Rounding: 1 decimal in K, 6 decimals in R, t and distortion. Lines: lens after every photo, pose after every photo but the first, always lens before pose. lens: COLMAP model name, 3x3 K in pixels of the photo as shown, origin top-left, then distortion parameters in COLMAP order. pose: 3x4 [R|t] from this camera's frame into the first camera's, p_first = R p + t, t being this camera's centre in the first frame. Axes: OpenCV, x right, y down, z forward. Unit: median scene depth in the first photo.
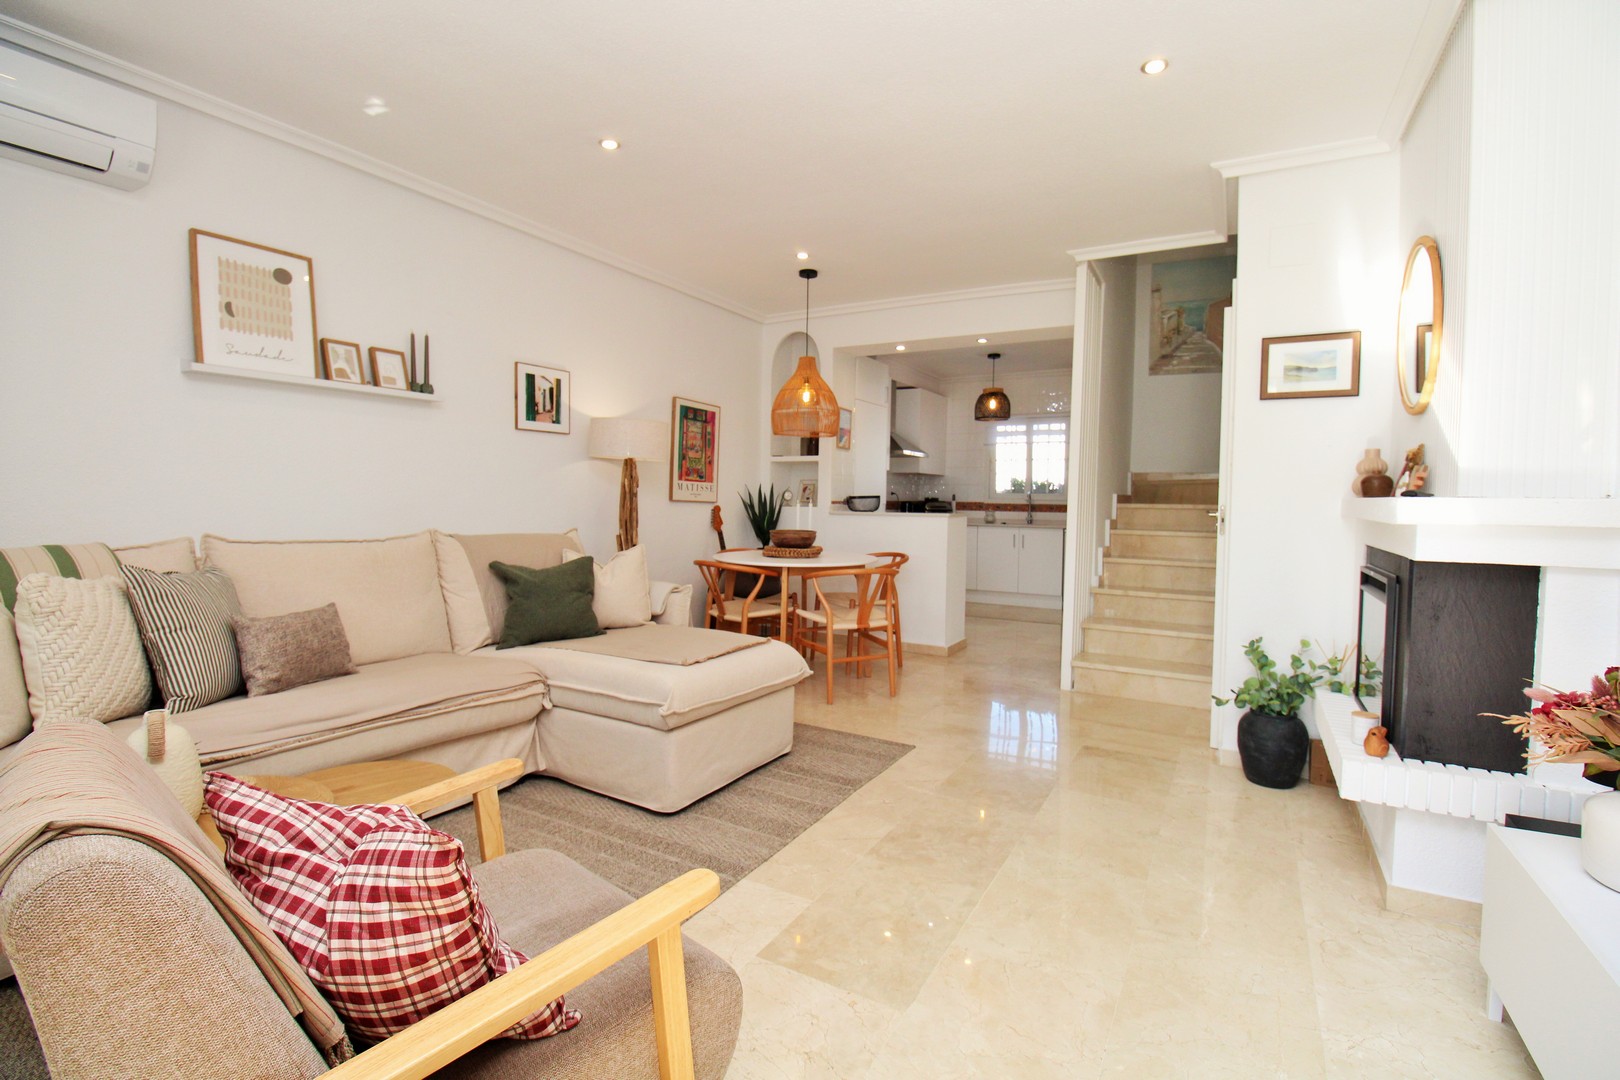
lens RADIAL K [[753.2, 0, 815.9], [0, 753.2, 529.9], [0, 0, 1]] dist [-0.004604, -0.011527]
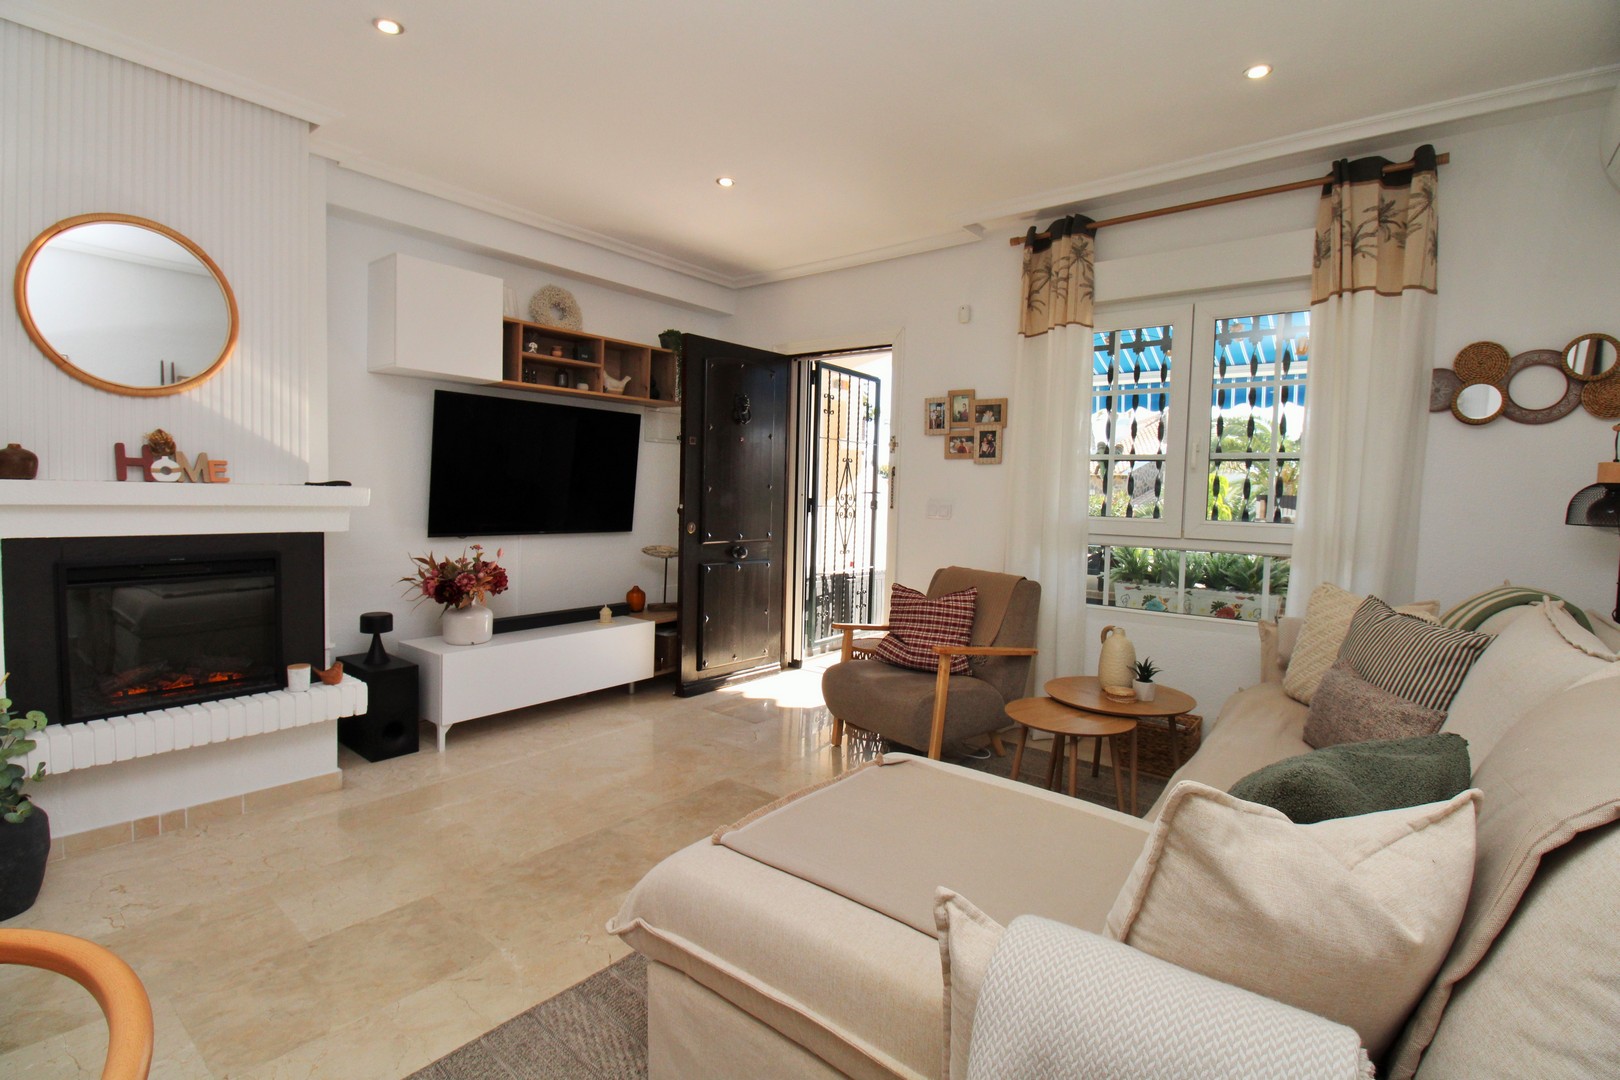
lens RADIAL K [[753.2, 0, 815.7], [0, 753.2, 530.0], [0, 0, 1]] dist [-0.004604, -0.011527]
pose [[-0.985873, -0.048663, 0.160267, -0.137645], [-0.034035, 0.995104, 0.092787, -0.056886], [-0.163998, 0.086021, -0.982703, 1.032348]]
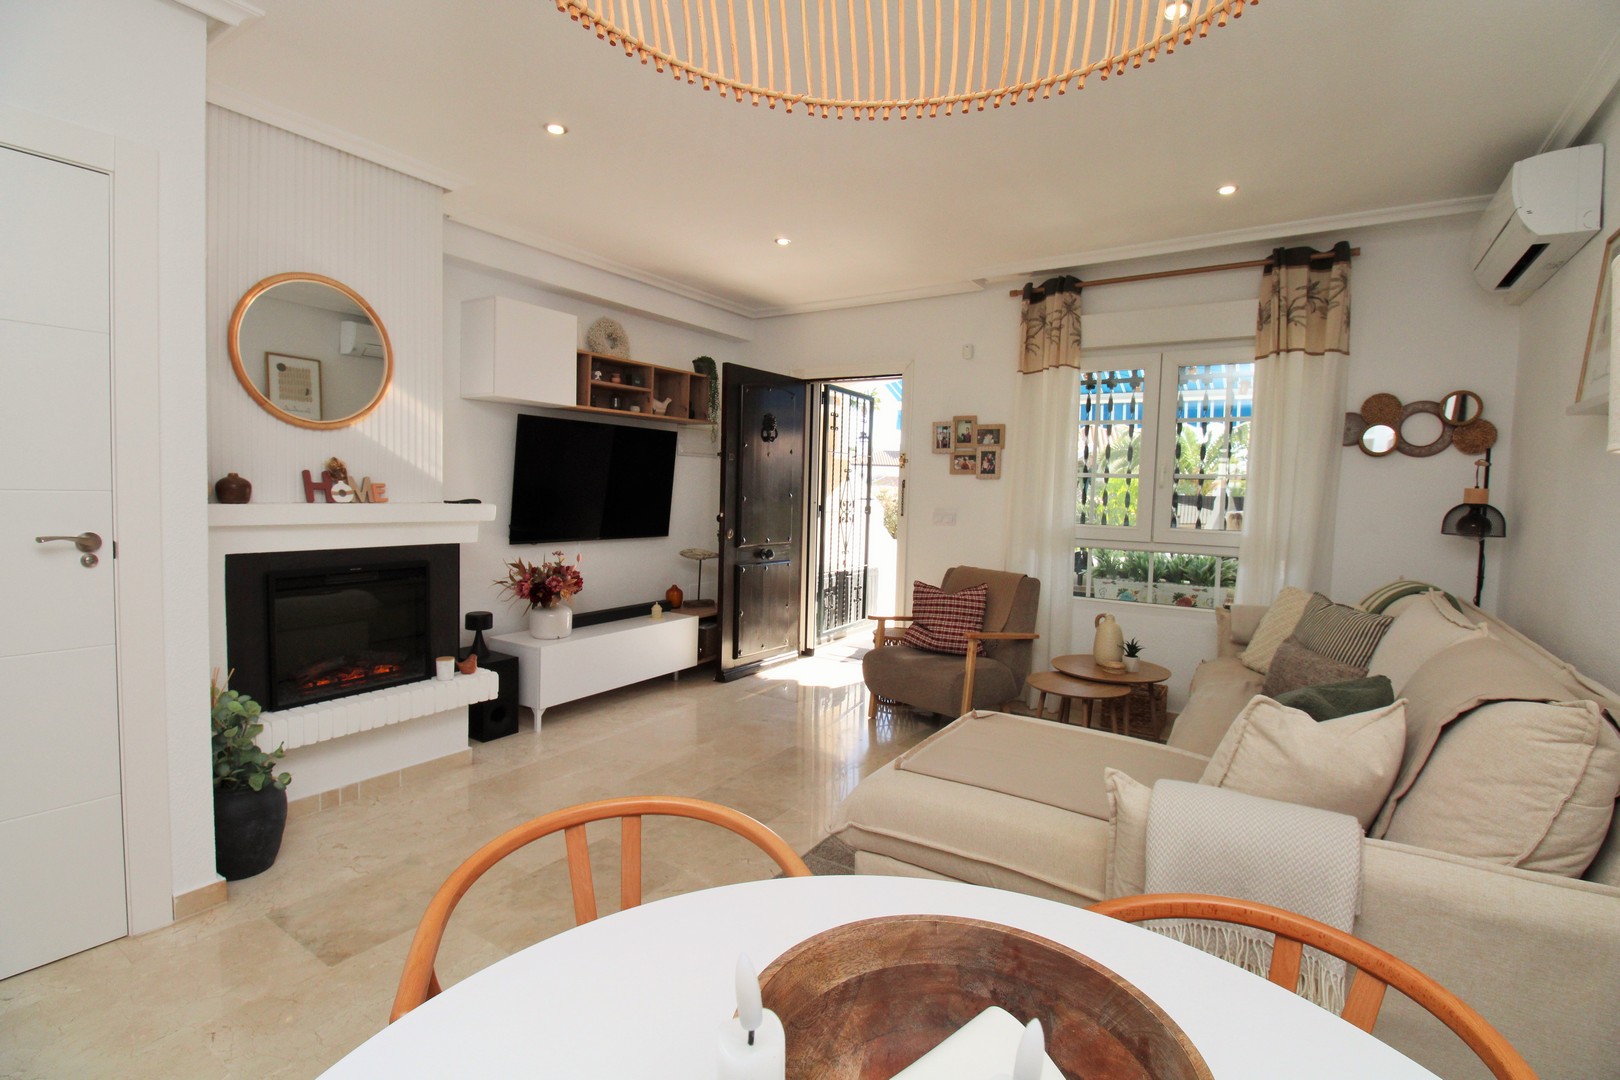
lens RADIAL K [[753.2, 0, 809.2], [0, 753.2, 529.3], [0, 0, 1]] dist [-0.004604, -0.011527]
pose [[-0.996873, -0.045421, 0.064668, -0.013054], [-0.039073, 0.994589, 0.096262, -0.080580], [-0.068690, 0.093434, -0.993253, 1.188412]]
